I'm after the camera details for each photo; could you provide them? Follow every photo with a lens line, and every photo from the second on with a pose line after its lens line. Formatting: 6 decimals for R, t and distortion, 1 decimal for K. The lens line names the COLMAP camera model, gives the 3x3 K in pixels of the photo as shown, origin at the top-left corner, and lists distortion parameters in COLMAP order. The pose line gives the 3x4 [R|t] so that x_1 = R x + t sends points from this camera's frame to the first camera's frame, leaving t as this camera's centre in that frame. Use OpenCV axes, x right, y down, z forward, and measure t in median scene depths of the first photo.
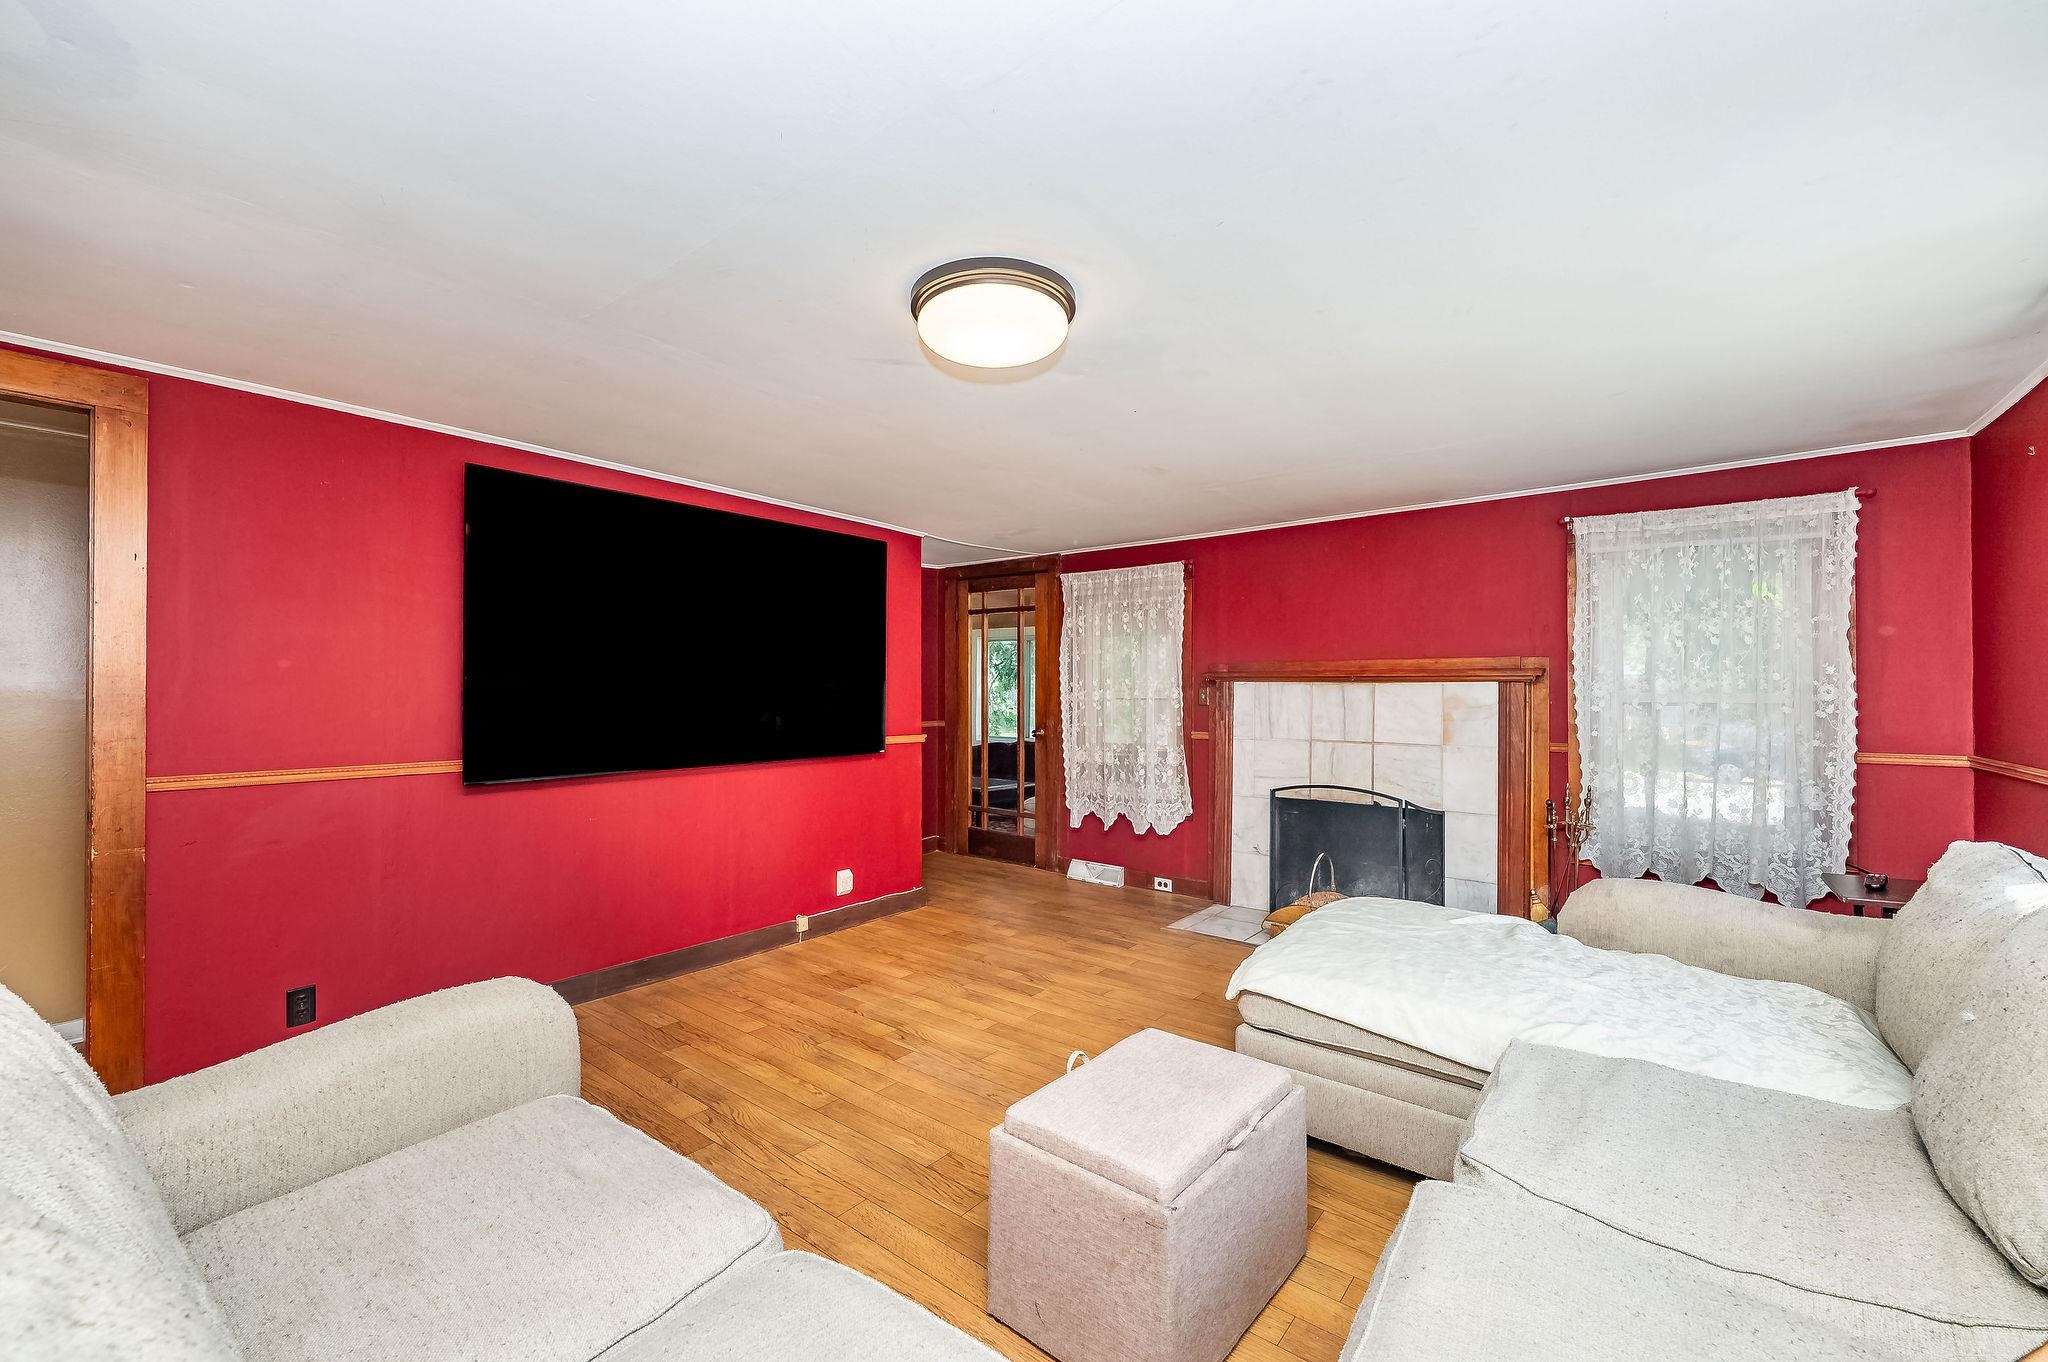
lens RADIAL K [[818.6, 0, 1011.7], [0, 818.6, 691.5], [0, 0, 1]] dist [-0.000099, -0.000046]
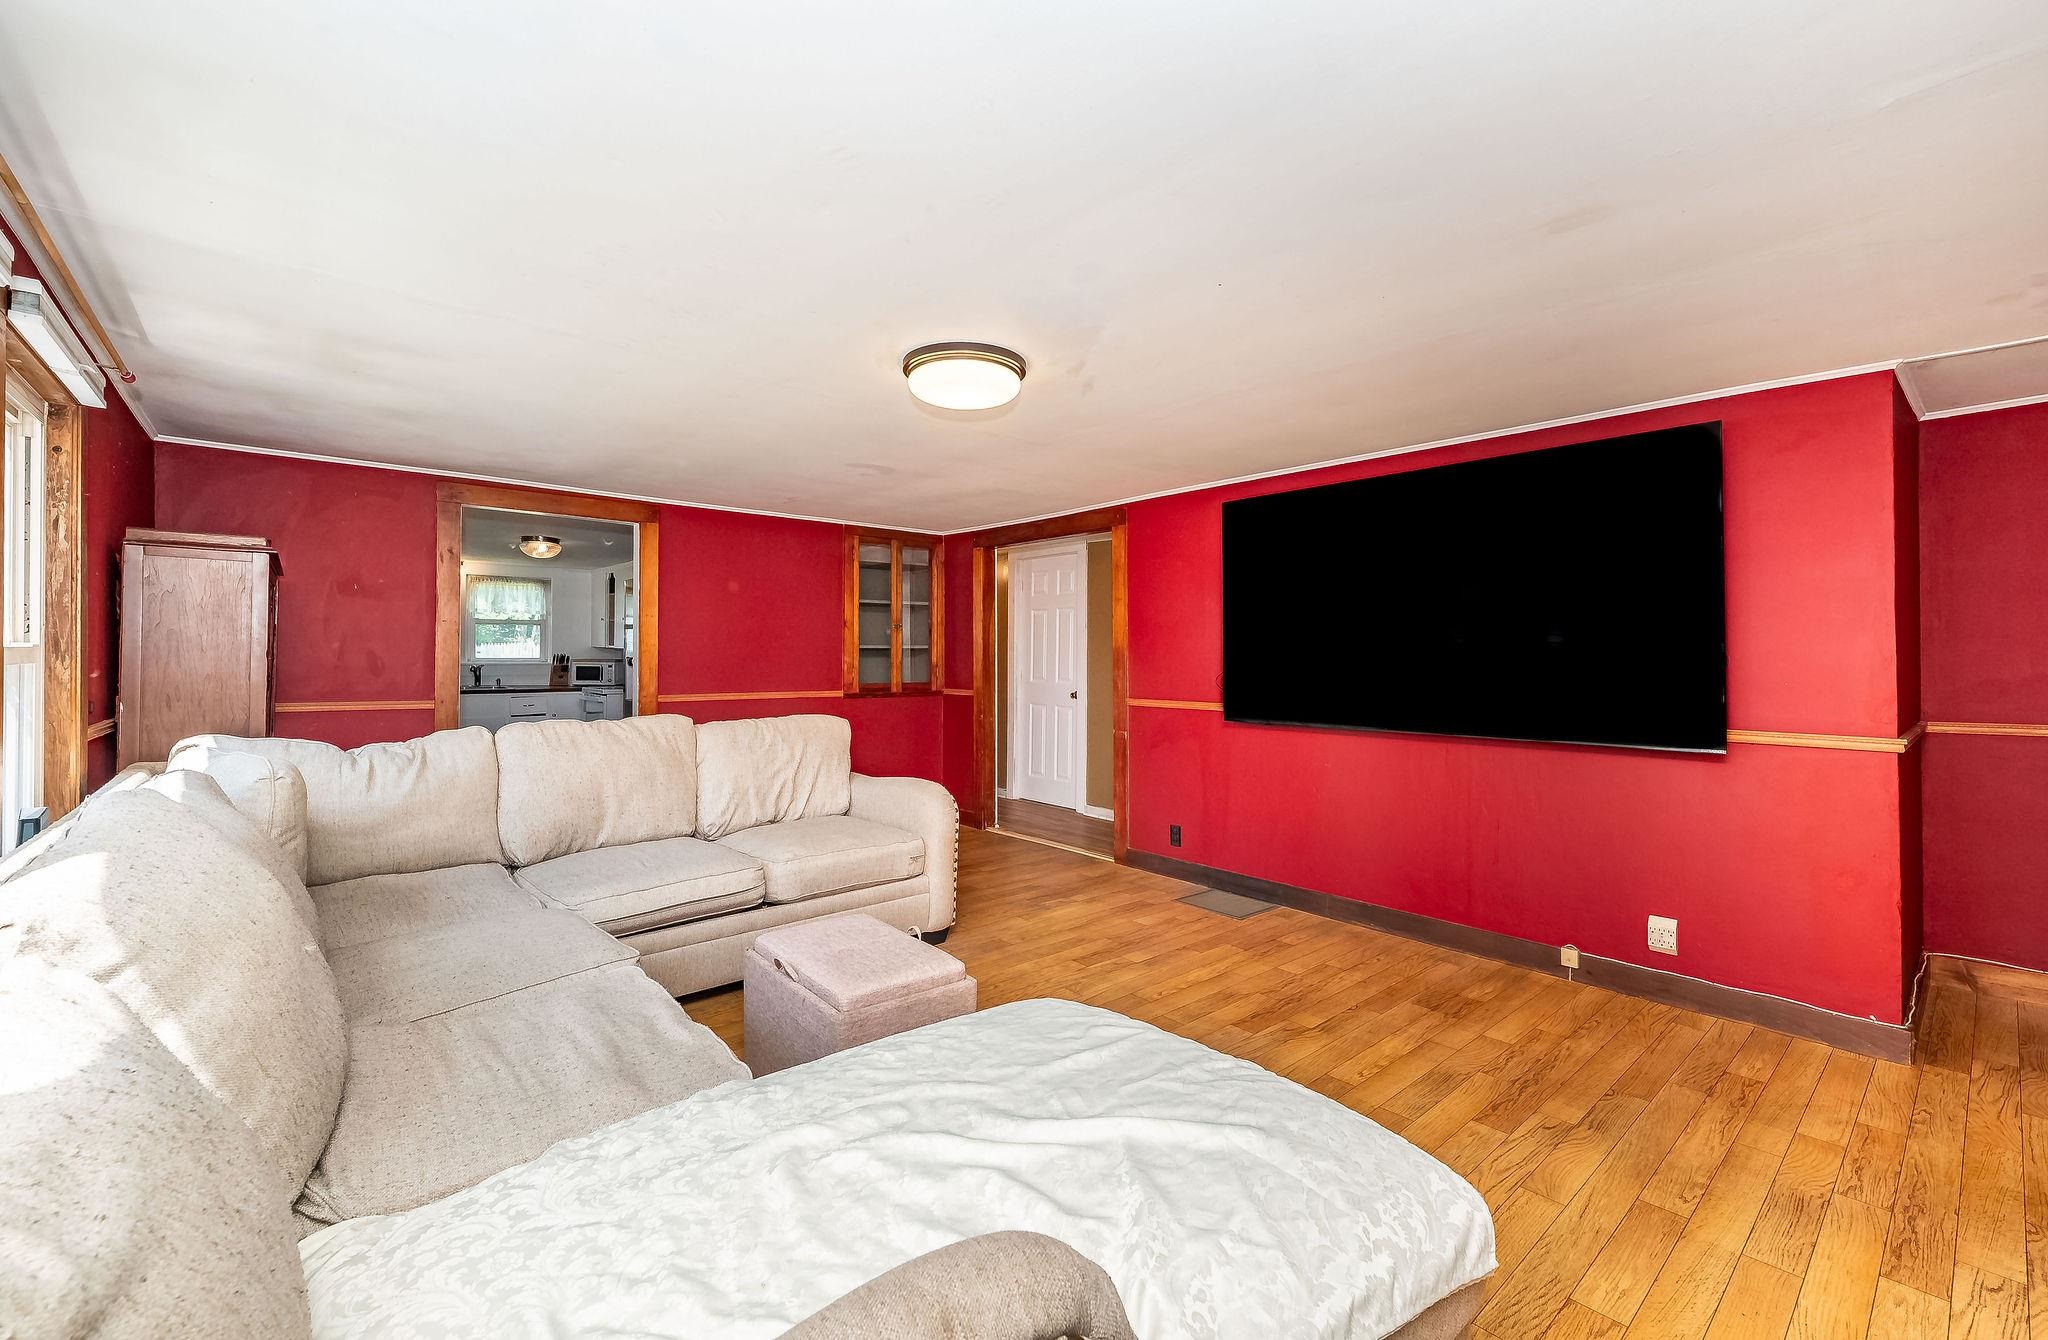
lens RADIAL K [[847.5, 0, 1018.7], [0, 847.5, 639.2], [0, 0, 1]] dist [0.001365, 0.000001]
pose [[-0.178701, -0.024131, -0.983607, 0.668696], [-0.003708, 0.999709, -0.023853, 0.004558], [0.983896, -0.000615, -0.178739, 0.667829]]
